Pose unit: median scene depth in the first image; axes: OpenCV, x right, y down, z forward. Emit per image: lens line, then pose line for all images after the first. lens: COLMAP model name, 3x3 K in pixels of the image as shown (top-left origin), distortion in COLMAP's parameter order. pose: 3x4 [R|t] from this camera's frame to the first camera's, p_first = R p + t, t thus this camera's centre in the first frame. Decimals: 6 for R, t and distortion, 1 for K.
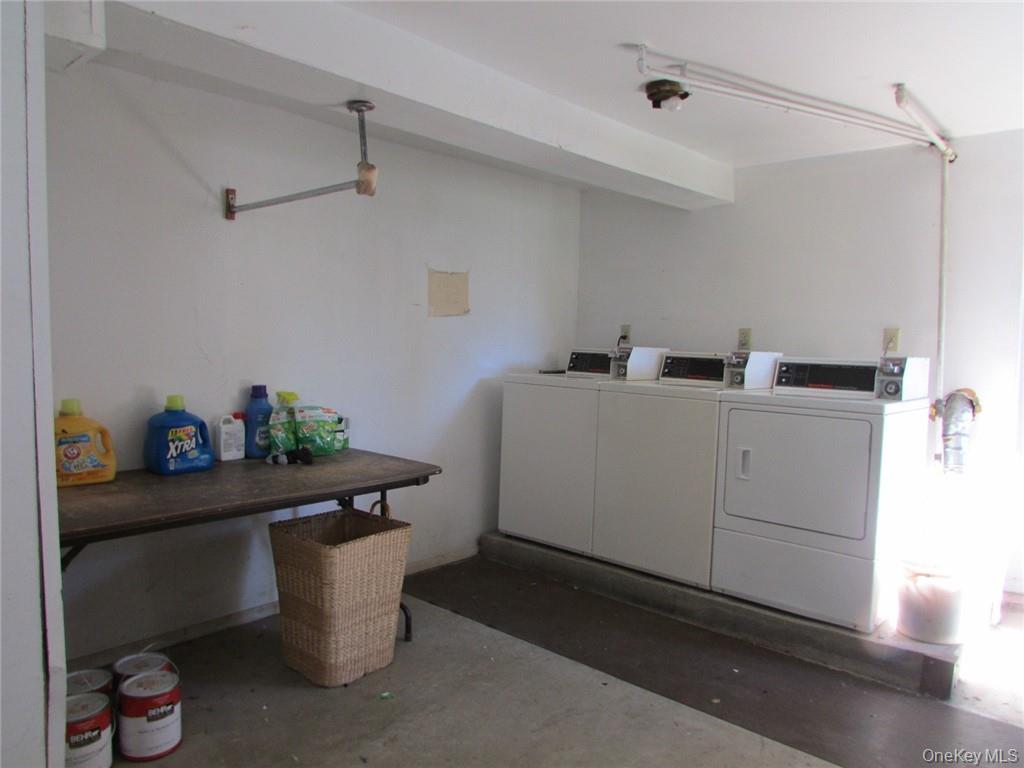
lens RADIAL K [[726.5, 0, 512.0], [0, 726.5, 384.0], [0, 0, 1]] dist [-0.040178, -0.001102]
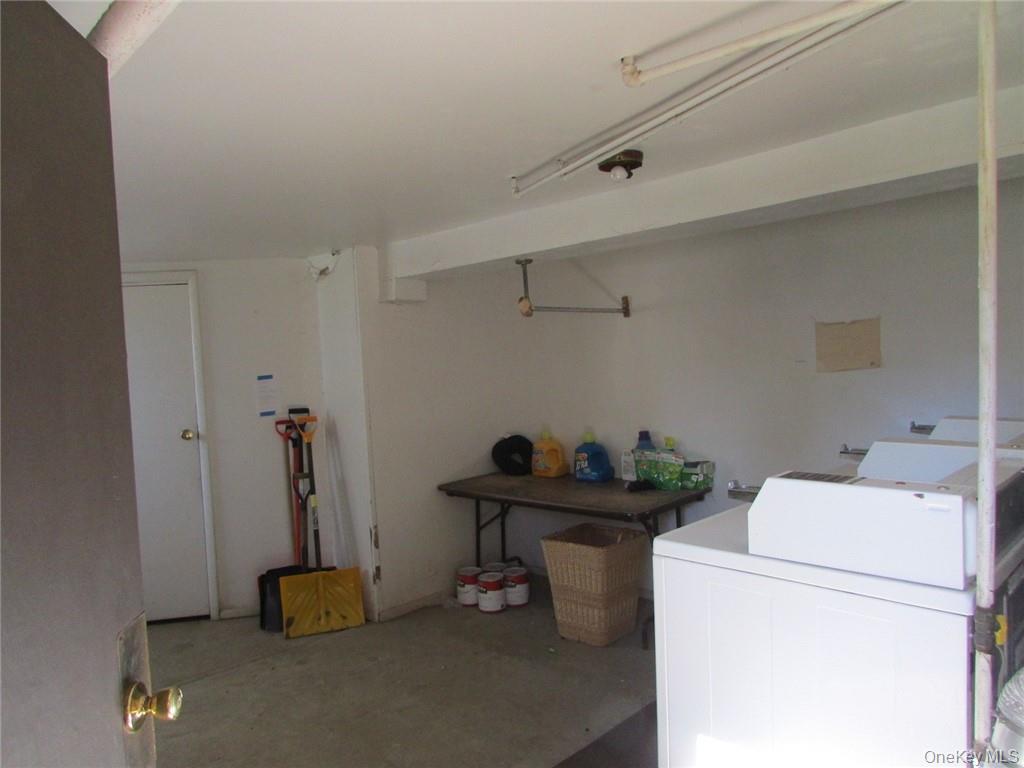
lens RADIAL K [[726.5, 0, 512.0], [0, 726.5, 384.0], [0, 0, 1]] dist [-0.040178, -0.001102]
pose [[-0.039289, 0.016701, -0.999088, 1.101044], [-0.018939, 0.999668, 0.017456, -0.113132], [0.999048, 0.019607, -0.038959, 0.829866]]
